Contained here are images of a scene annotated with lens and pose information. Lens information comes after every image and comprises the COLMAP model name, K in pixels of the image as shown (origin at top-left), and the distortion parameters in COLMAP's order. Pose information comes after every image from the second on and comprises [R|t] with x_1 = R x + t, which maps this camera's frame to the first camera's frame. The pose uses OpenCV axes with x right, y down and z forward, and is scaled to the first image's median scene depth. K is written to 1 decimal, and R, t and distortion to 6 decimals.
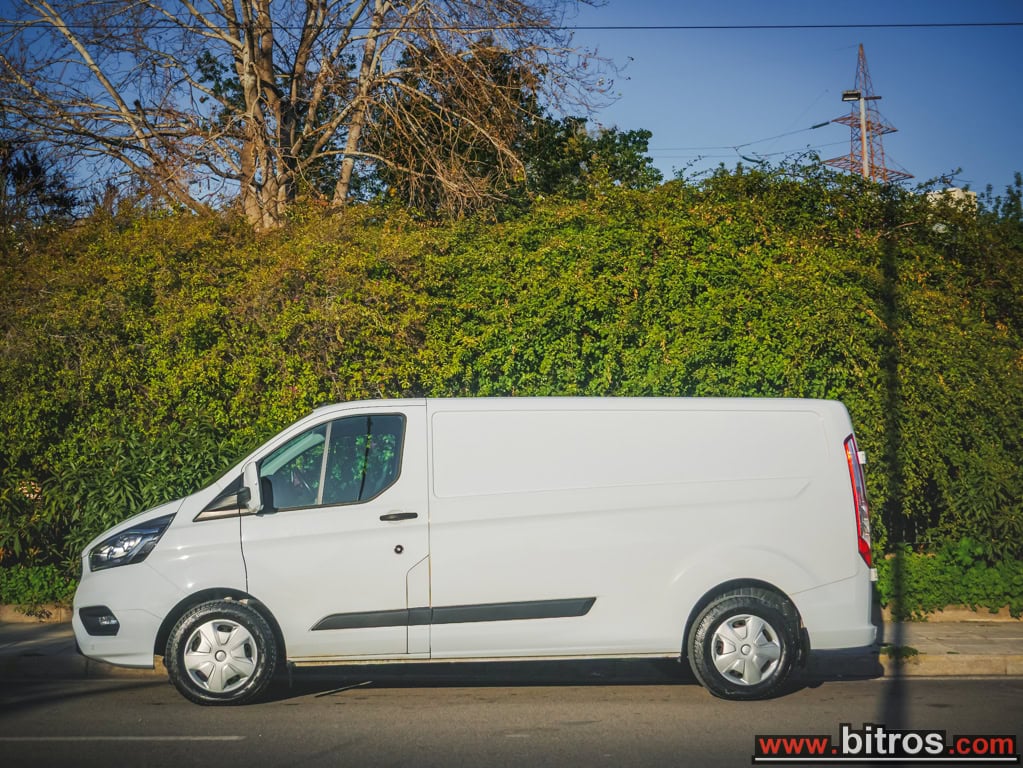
lens RADIAL K [[1591.9, 0, 511.9], [0, 1591.9, 383.6], [0, 0, 1]] dist [-0.017844, 0.000000]
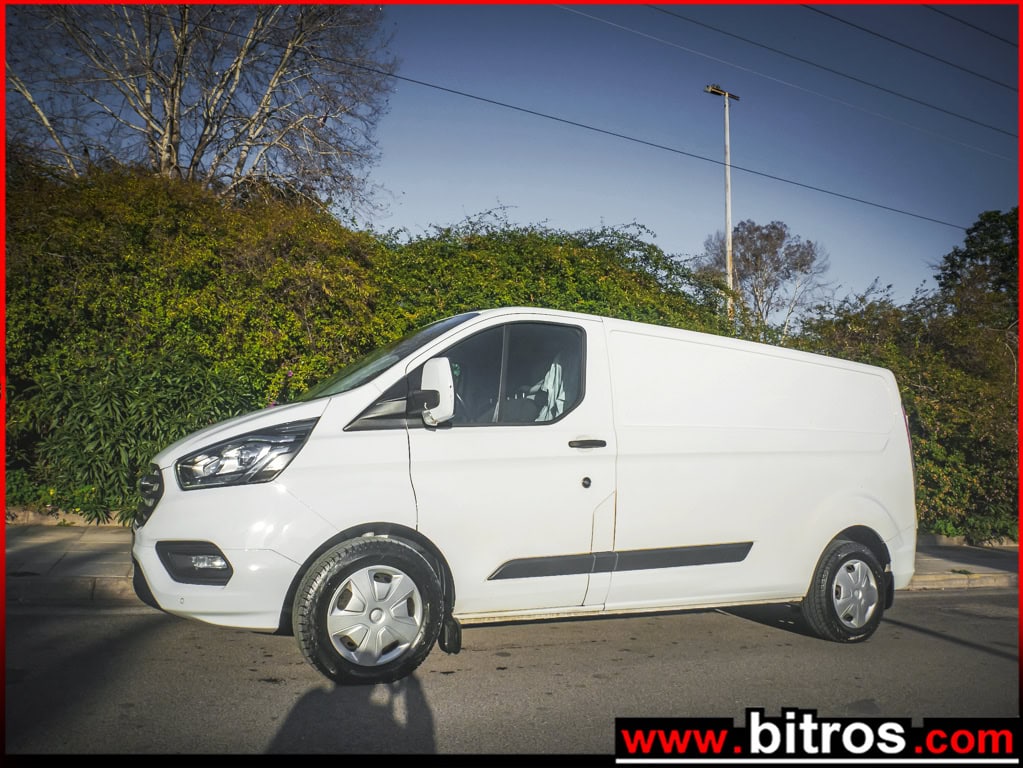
lens RADIAL K [[730.9, 0, 510.4], [0, 730.9, 380.7], [0, 0, 1]] dist [-0.051785, 0.019238]
pose [[0.923065, 0.103057, 0.370581, -0.252751], [-0.091840, 0.994624, -0.047841, 0.071275], [-0.373519, 0.010126, 0.927567, 0.642277]]
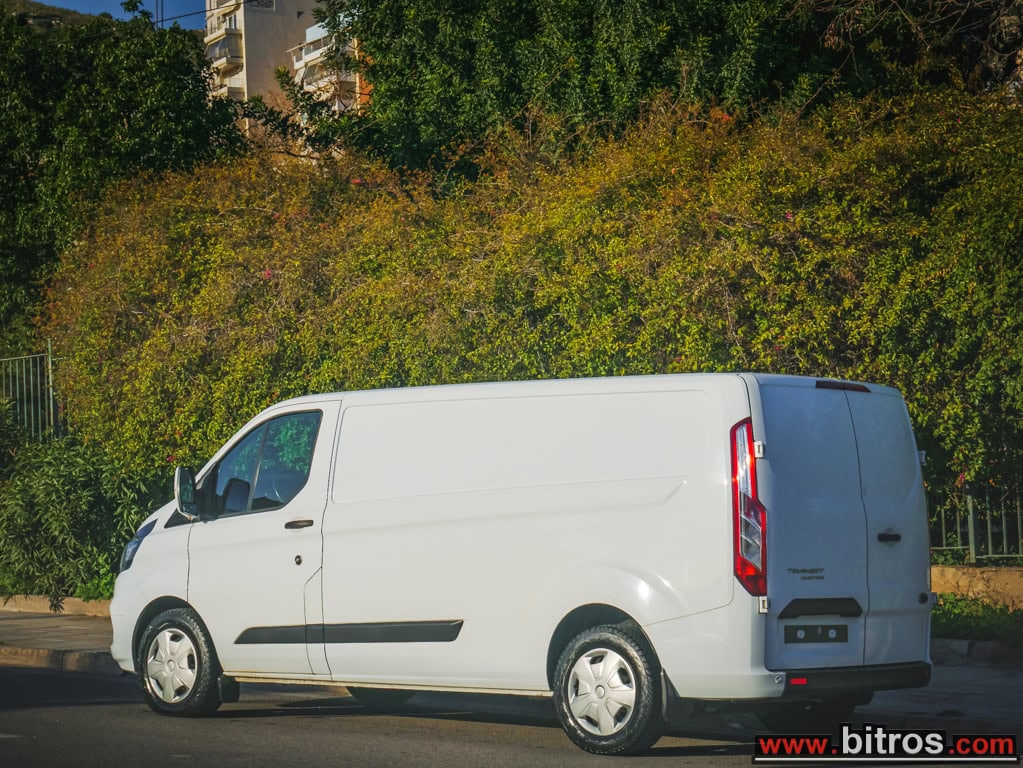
lens RADIAL K [[2396.0, 0, 511.5], [0, 2396.0, 385.4], [0, 0, 1]] dist [-0.147539, 0.000000]
pose [[0.692570, -0.036760, -0.720413, 0.985932], [0.060829, 0.998120, 0.007548, 0.001352], [0.718781, -0.049050, 0.693504, 0.139428]]
